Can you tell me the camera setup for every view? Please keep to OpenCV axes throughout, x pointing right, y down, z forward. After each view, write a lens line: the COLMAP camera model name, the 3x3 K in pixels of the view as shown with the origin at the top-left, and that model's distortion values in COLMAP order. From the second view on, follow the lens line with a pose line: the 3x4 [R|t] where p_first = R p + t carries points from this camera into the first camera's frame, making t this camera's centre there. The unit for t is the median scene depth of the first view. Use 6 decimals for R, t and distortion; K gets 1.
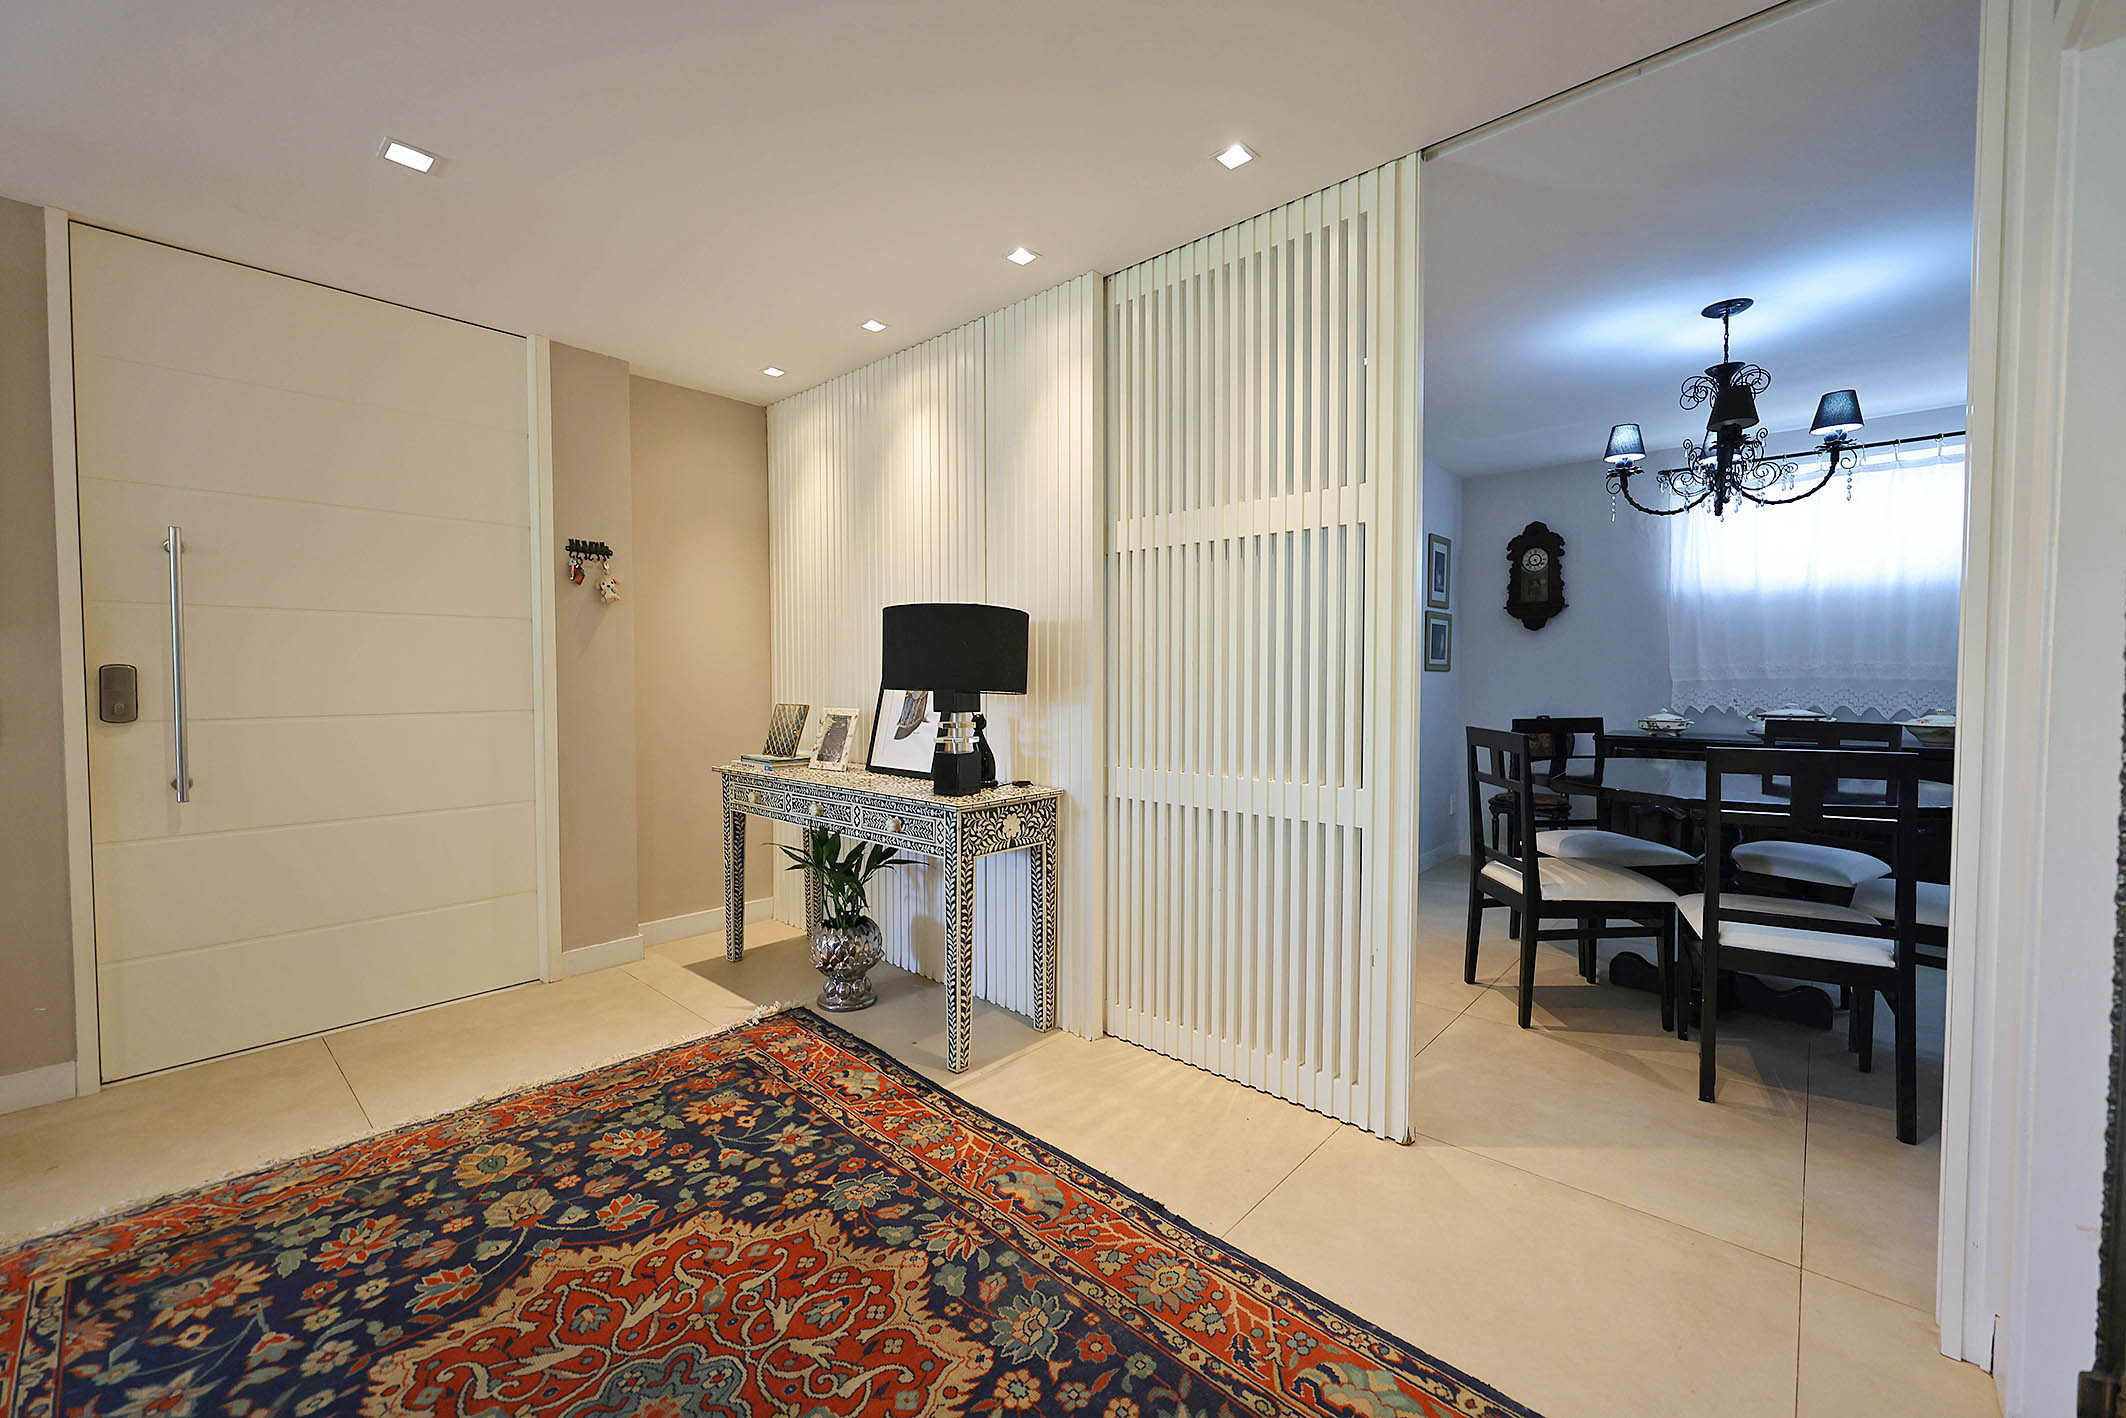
lens RADIAL K [[845.8, 0, 1060.8], [0, 845.8, 699.0], [0, 0, 1]] dist [0.003025, 0.000201]
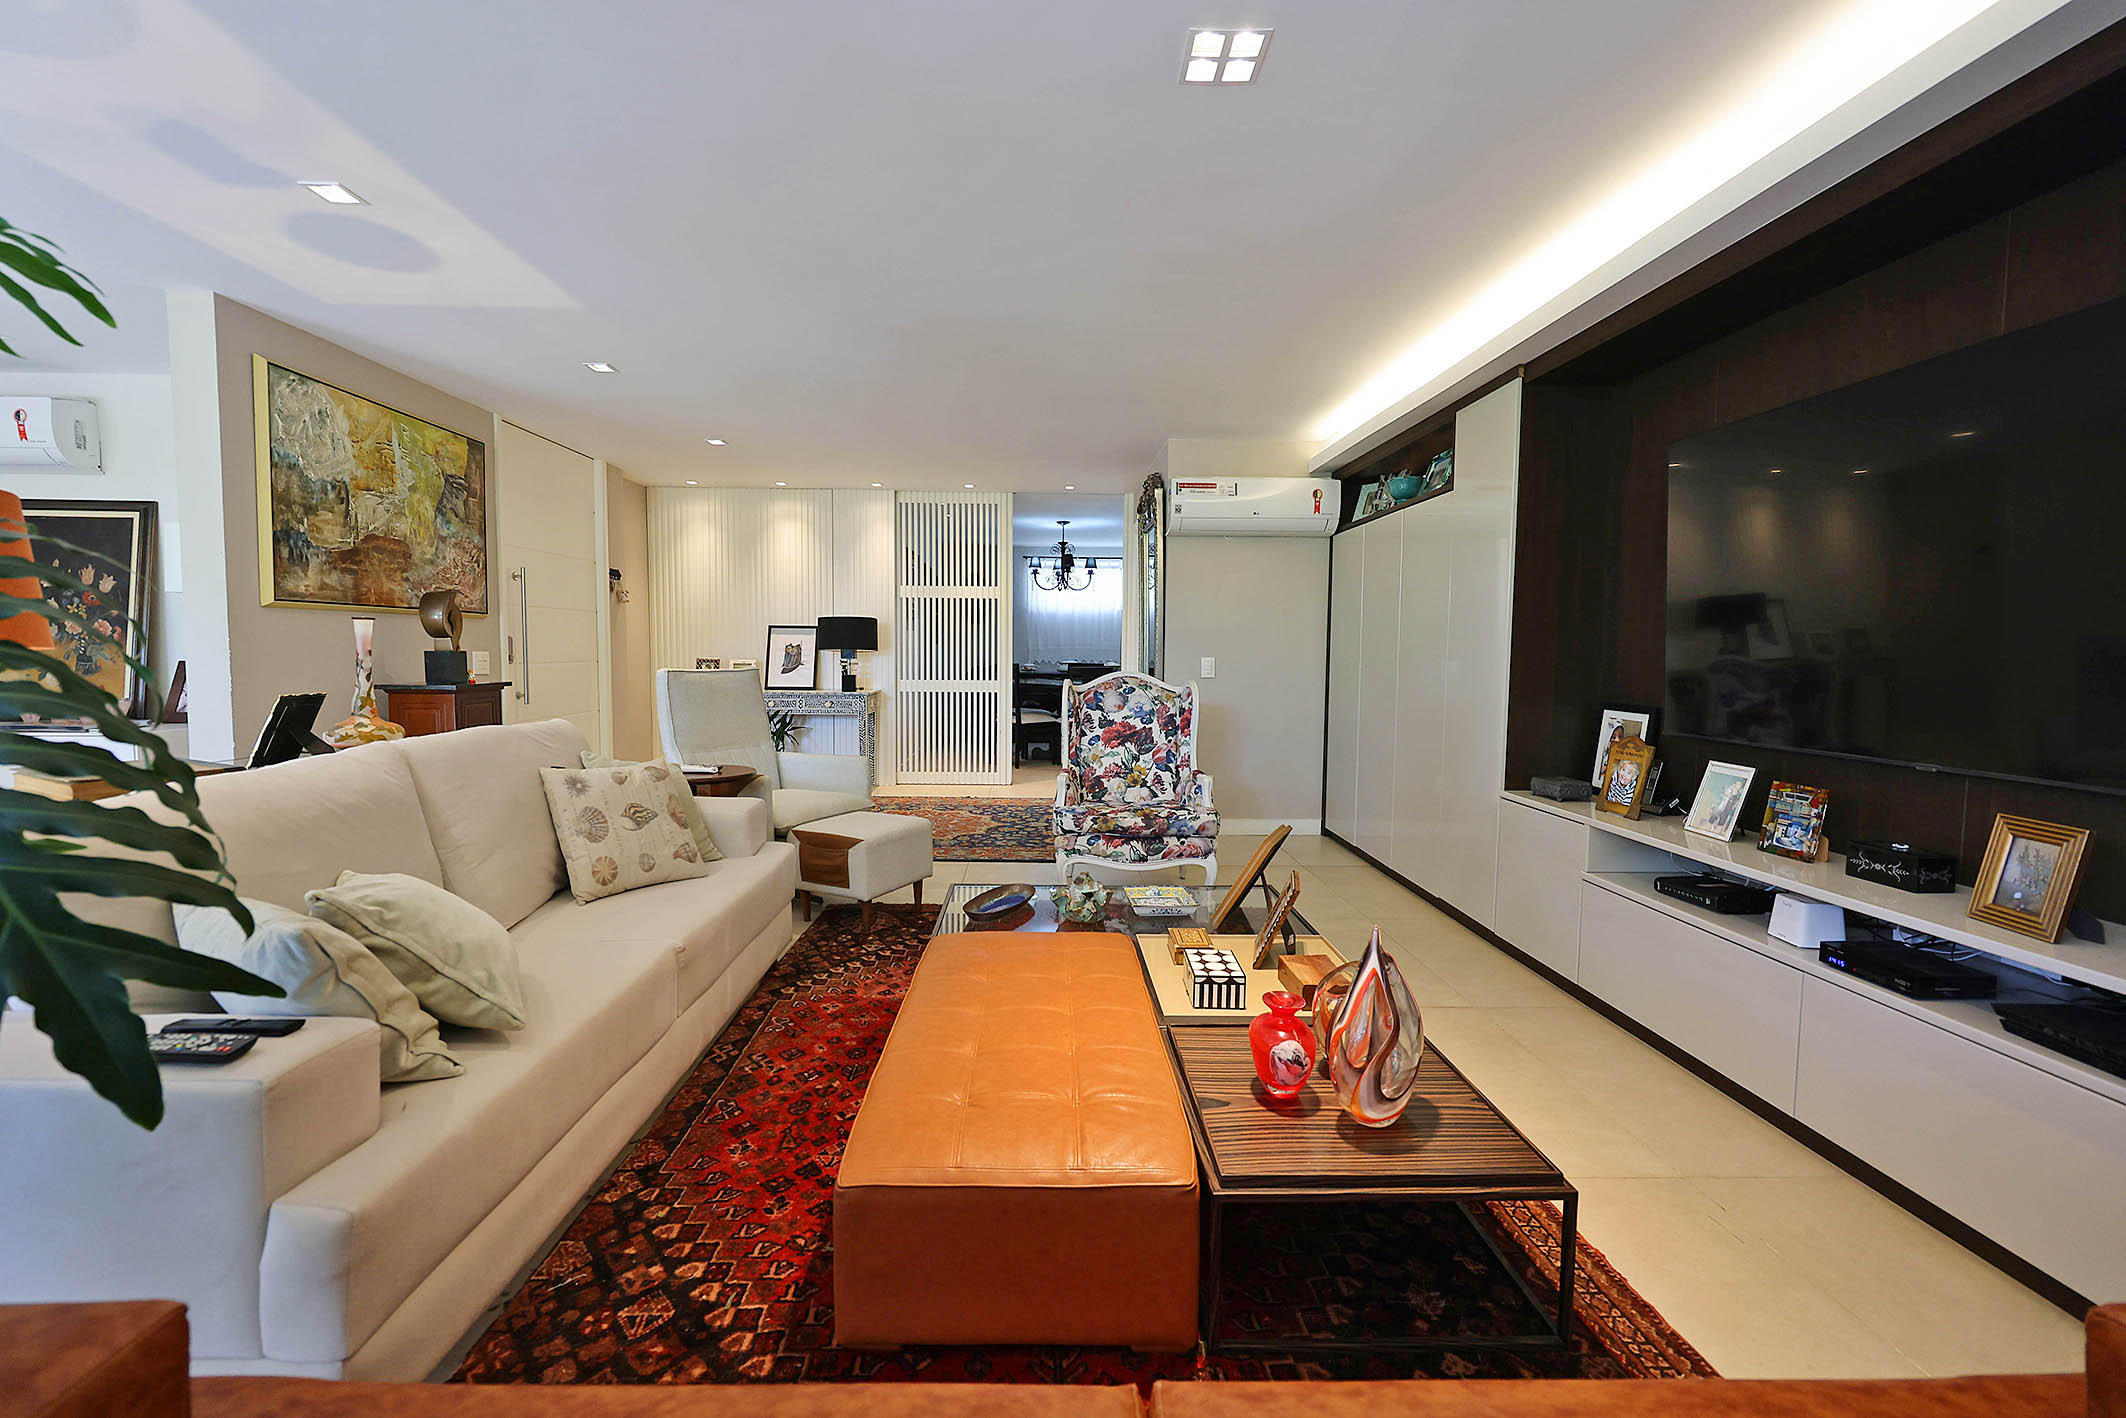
lens RADIAL K [[846.7, 0, 1048.7], [0, 846.7, 700.8], [0, 0, 1]] dist [-0.002663, -0.000038]
pose [[0.725936, -0.037381, 0.686746, -1.093348], [0.014666, 0.999136, 0.038882, 0.039233], [-0.687606, -0.018154, 0.725857, -0.940698]]
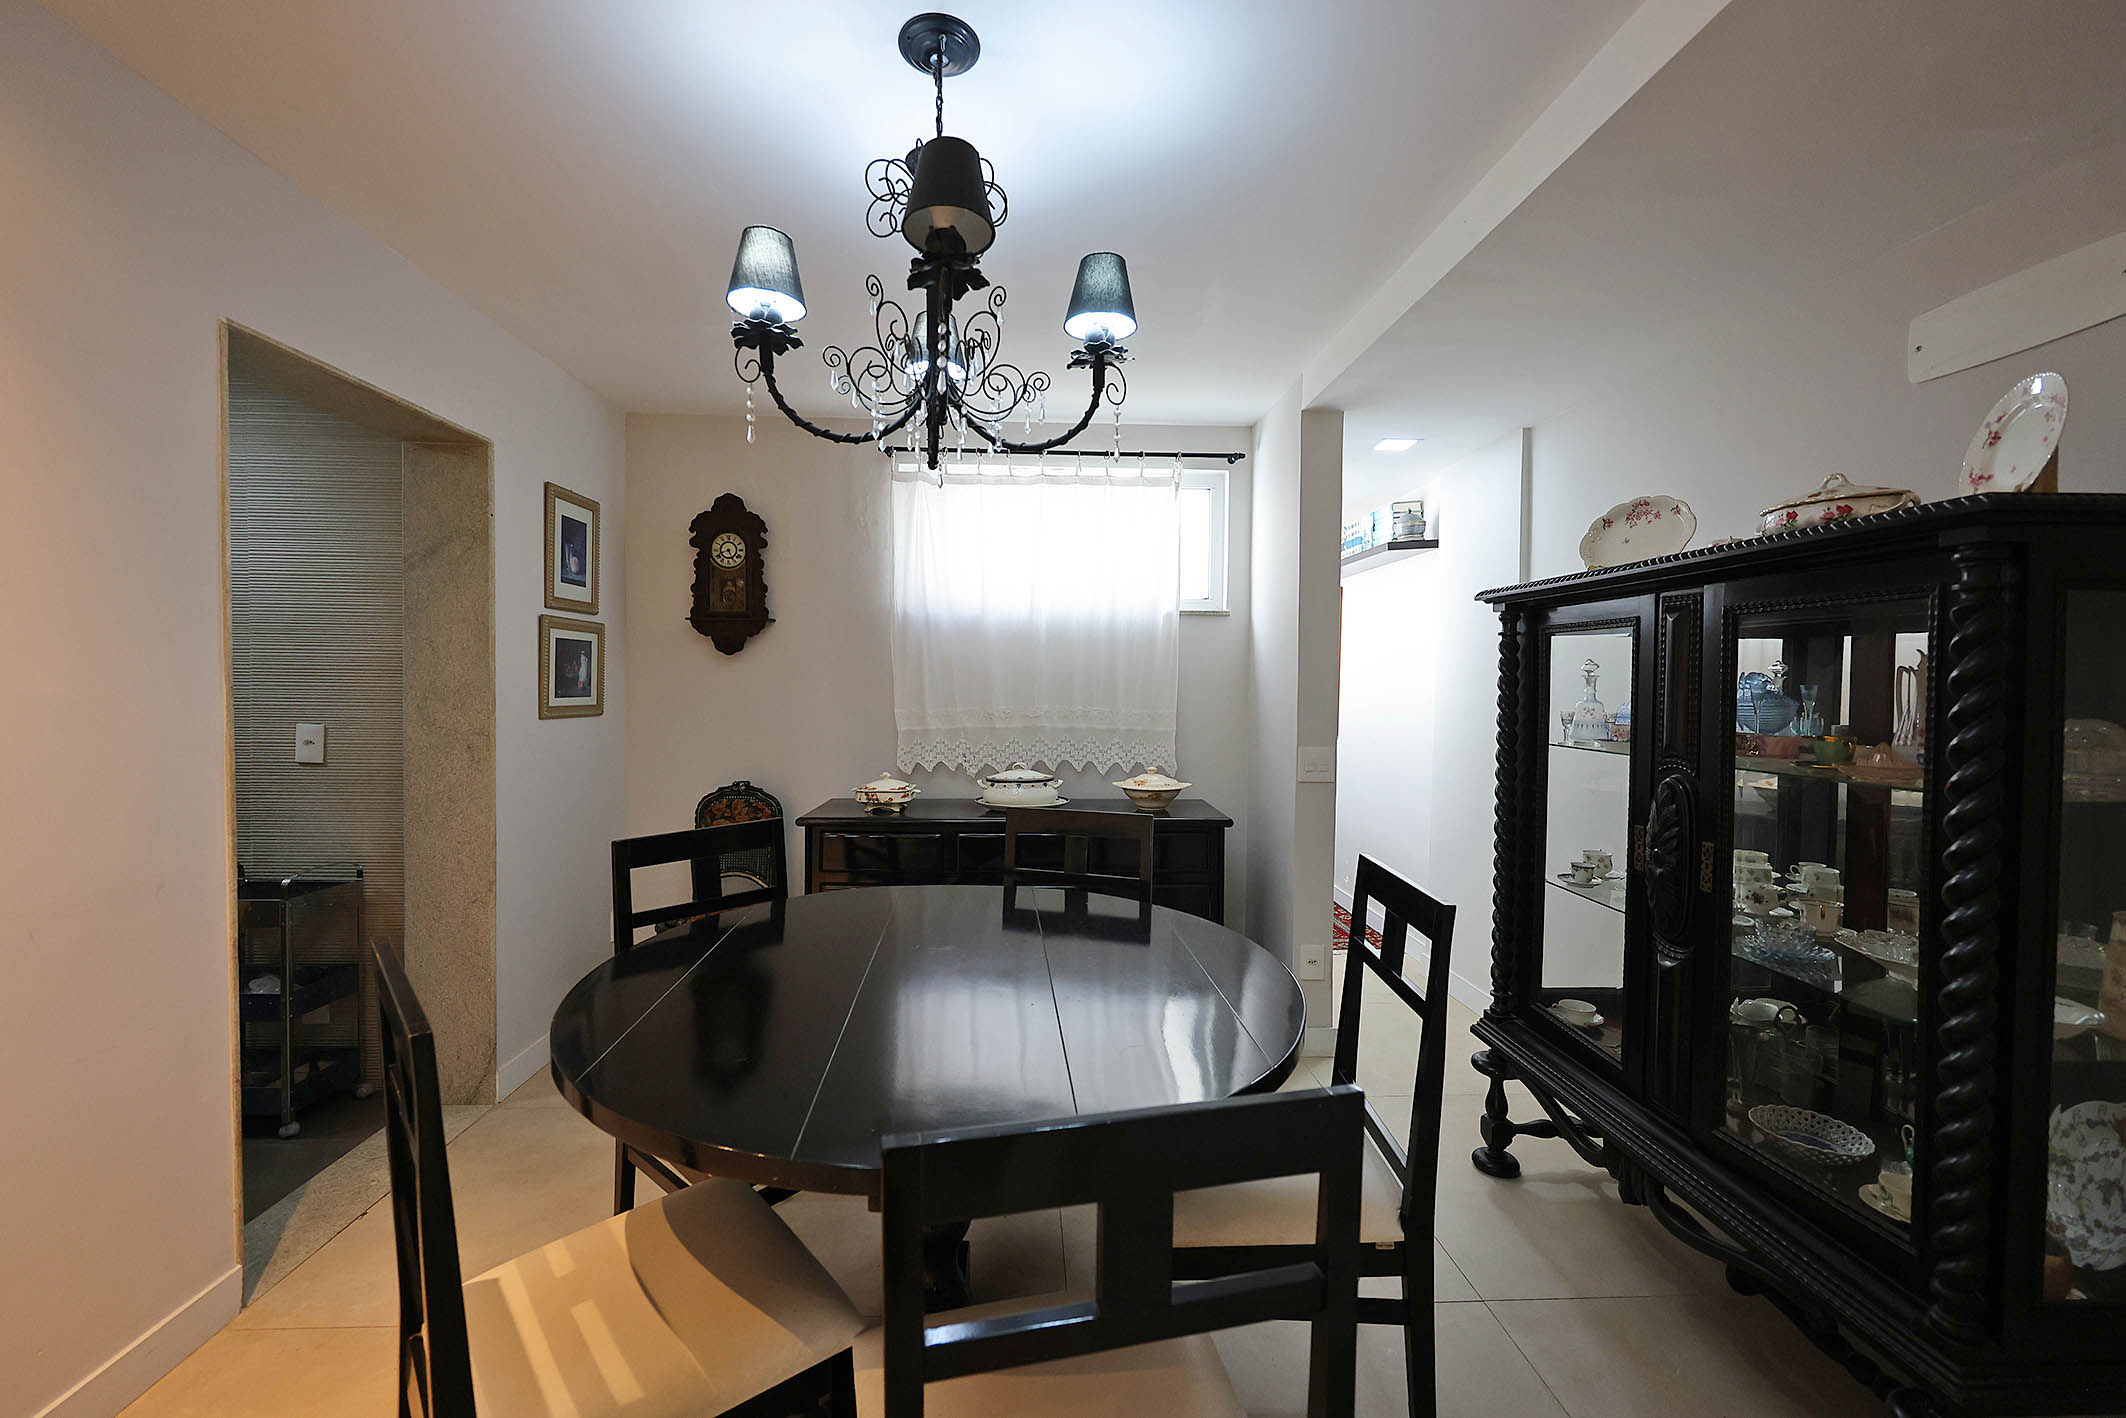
lens RADIAL K [[845.8, 0, 1060.8], [0, 845.8, 699.0], [0, 0, 1]] dist [0.003025, 0.000201]
pose [[0.708270, -0.005962, 0.705916, 0.401569], [0.011166, 0.999934, -0.002759, -0.060684], [-0.705853, 0.009836, 0.708290, 0.499922]]
